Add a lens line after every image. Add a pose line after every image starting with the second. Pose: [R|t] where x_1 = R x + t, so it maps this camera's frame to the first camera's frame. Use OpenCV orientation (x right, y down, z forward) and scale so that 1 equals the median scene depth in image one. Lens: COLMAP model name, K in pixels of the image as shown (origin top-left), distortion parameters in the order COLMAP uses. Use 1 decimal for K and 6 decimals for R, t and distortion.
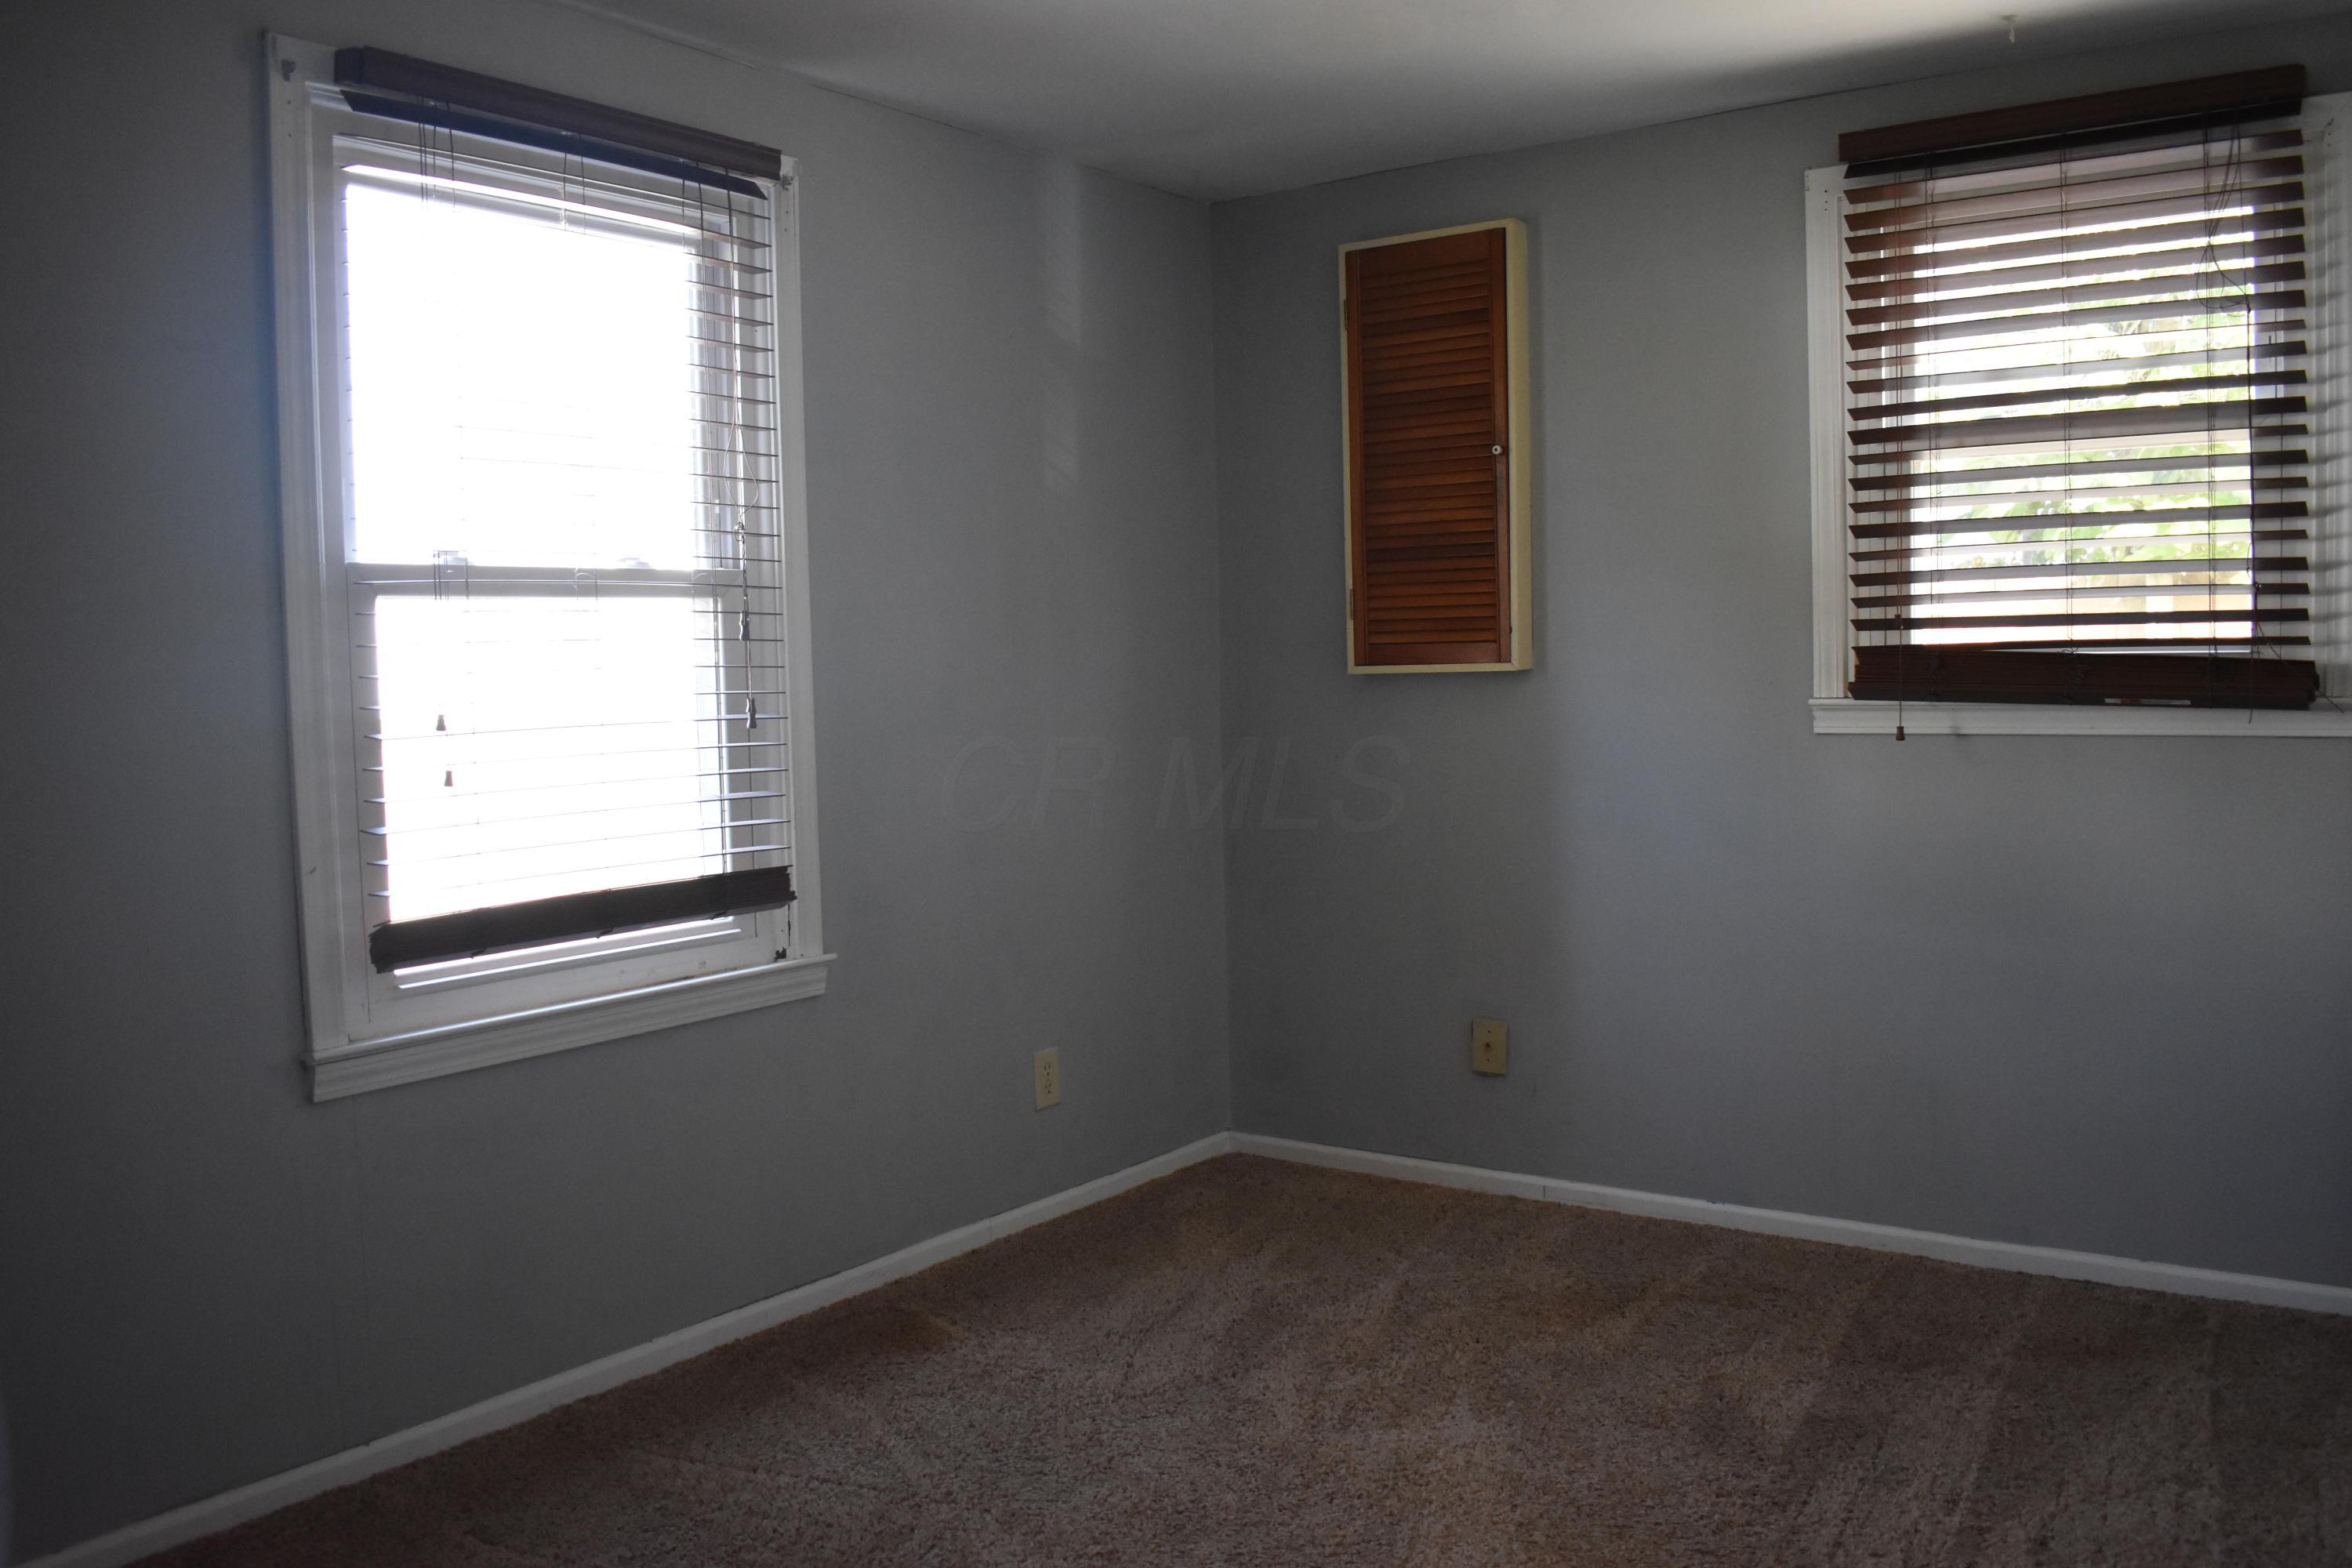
lens RADIAL K [[1958.1, 0, 1183.5], [0, 1958.1, 776.8], [0, 0, 1]] dist [-0.096600, 0.020670]
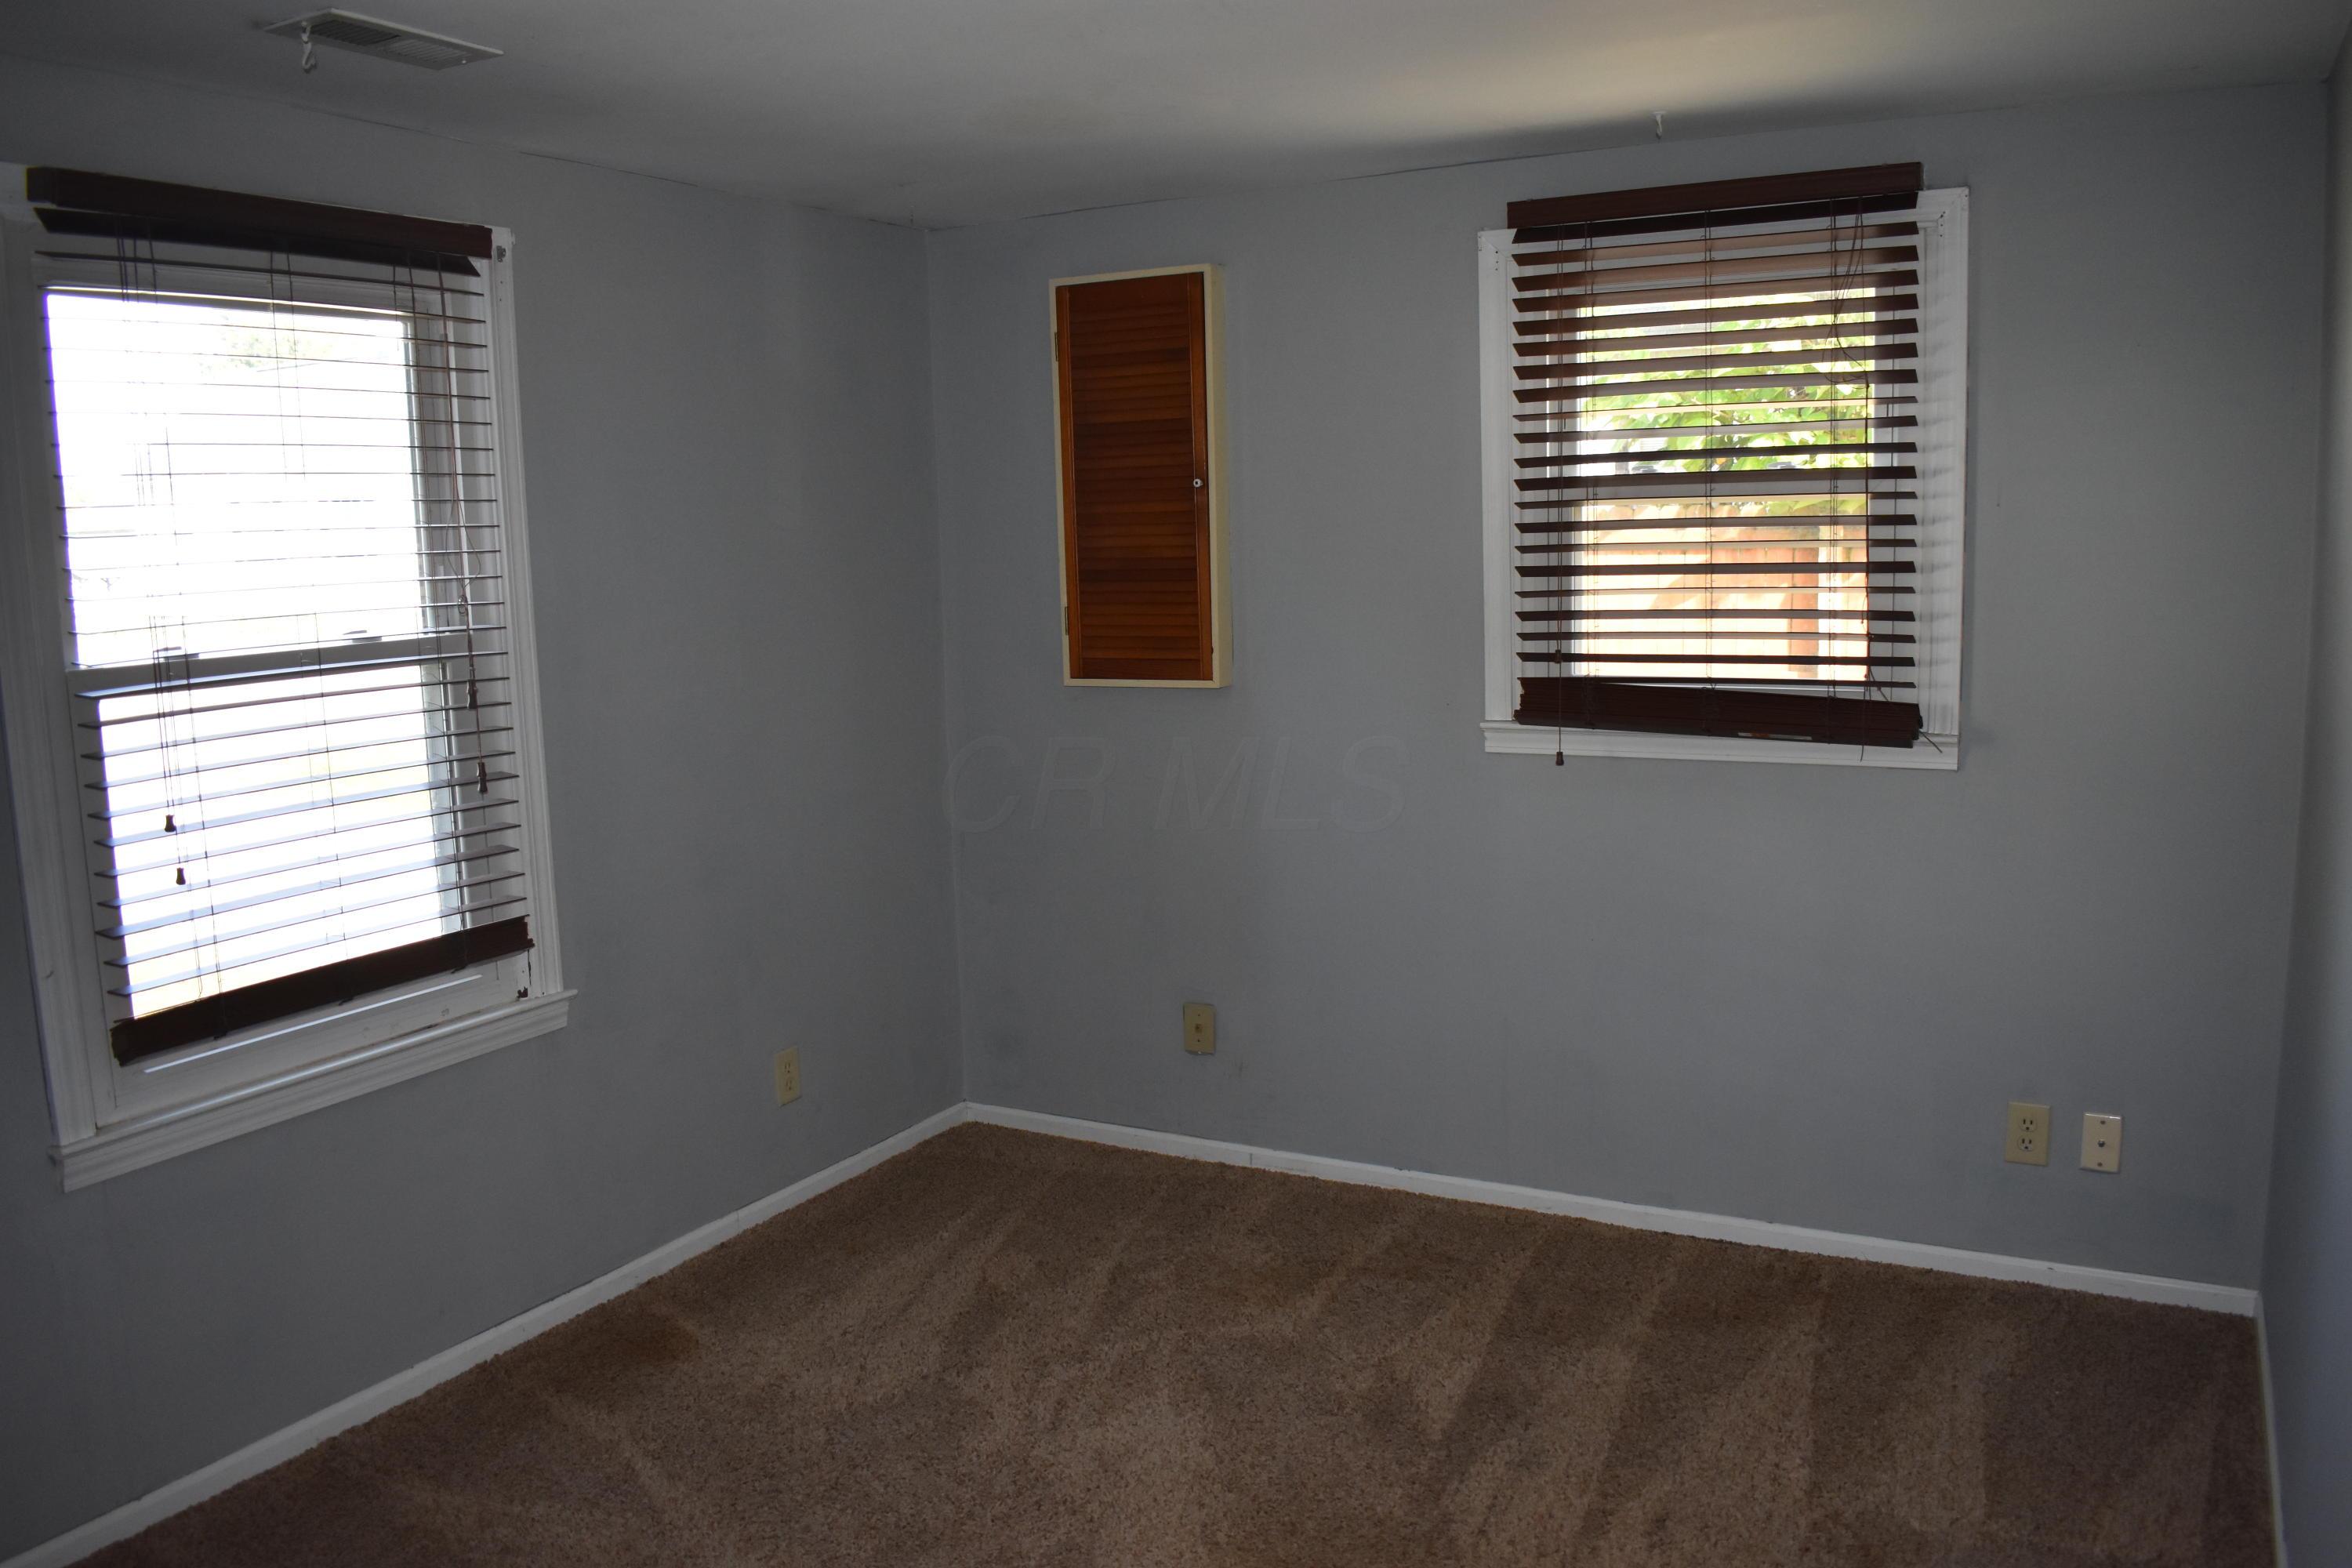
lens RADIAL K [[1853.4, 0, 1179.5], [0, 1853.4, 788.7], [0, 0, 1]] dist [-0.100784, 0.021962]
pose [[0.992557, -0.021244, 0.119910, 0.032400], [0.012505, 0.997242, 0.073163, -0.093845], [-0.121133, -0.071119, 0.990085, -0.017678]]
